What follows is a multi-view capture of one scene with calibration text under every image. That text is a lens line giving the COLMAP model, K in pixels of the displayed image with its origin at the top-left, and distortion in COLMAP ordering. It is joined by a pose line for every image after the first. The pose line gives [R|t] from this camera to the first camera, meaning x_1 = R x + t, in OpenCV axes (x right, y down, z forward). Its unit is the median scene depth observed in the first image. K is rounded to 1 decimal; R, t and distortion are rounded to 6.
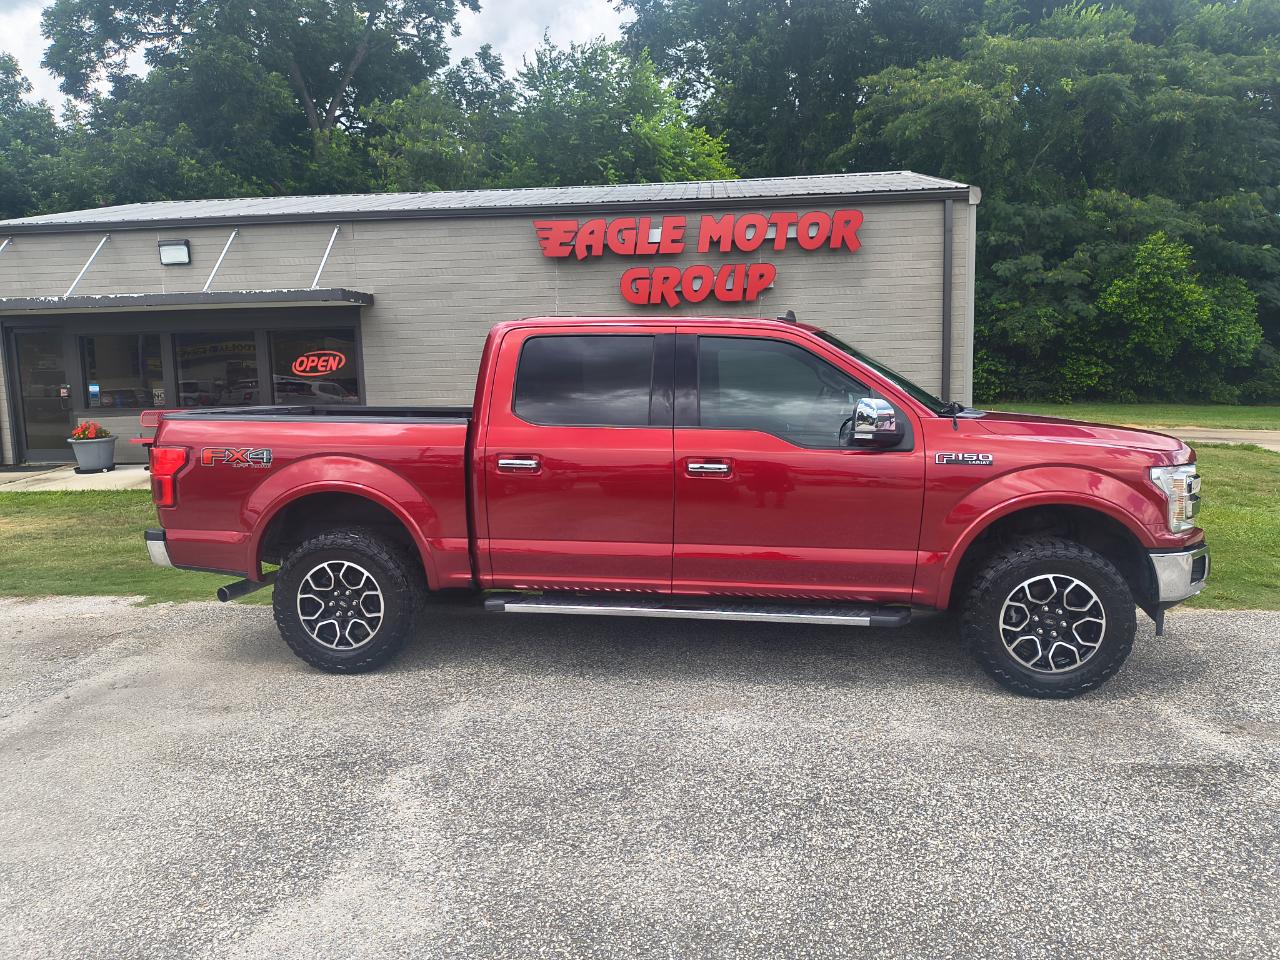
lens RADIAL K [[913.3, 0, 647.7], [0, 913.3, 477.2], [0, 0, 1]] dist [0.039420, -0.058819]
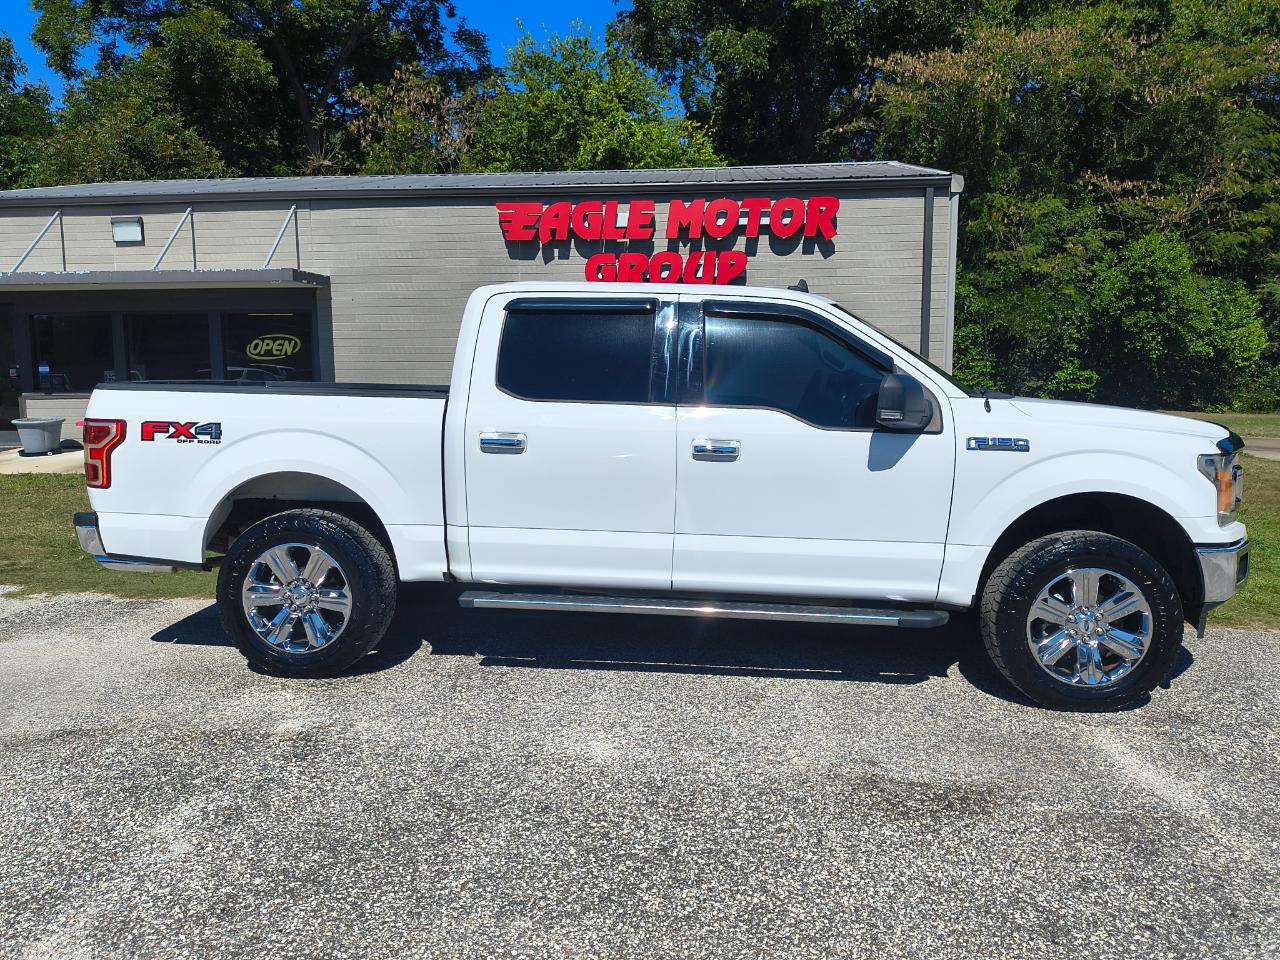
lens RADIAL K [[913.0, 0, 638.9], [0, 913.0, 471.7], [0, 0, 1]] dist [0.036322, -0.053015]
pose [[0.999726, 0.019956, -0.012230, 0.121298], [-0.019998, 0.999795, -0.003307, 0.008075], [0.012161, 0.003551, 0.999920, 0.123582]]
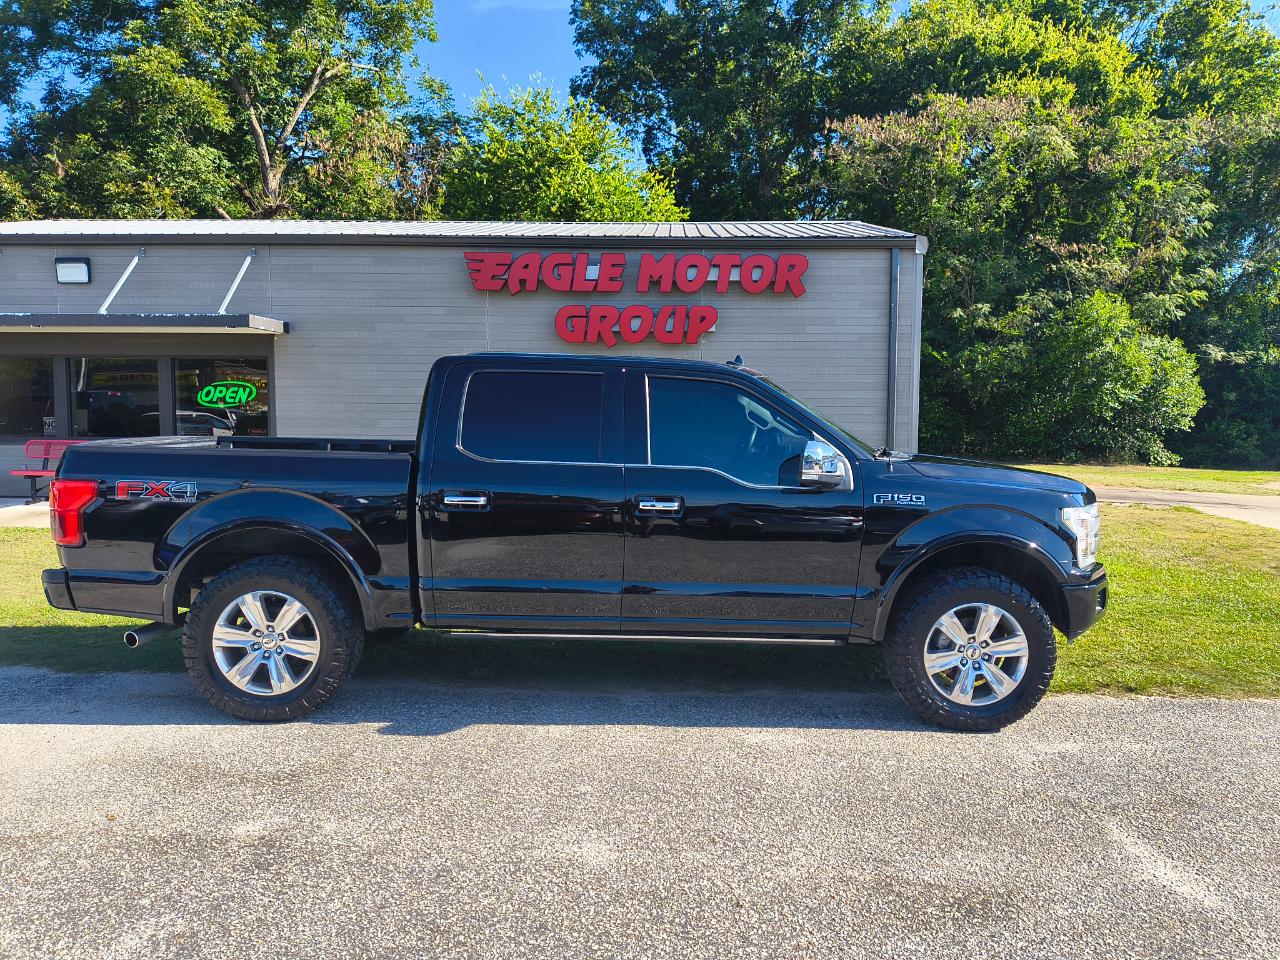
lens RADIAL K [[910.9, 0, 657.6], [0, 910.9, 477.4], [0, 0, 1]] dist [0.036042, -0.045803]
pose [[0.998134, 0.027218, 0.054659, 0.084761], [-0.024582, 0.998529, -0.048330, -0.019123], [-0.055894, 0.046896, 0.997335, 0.168539]]
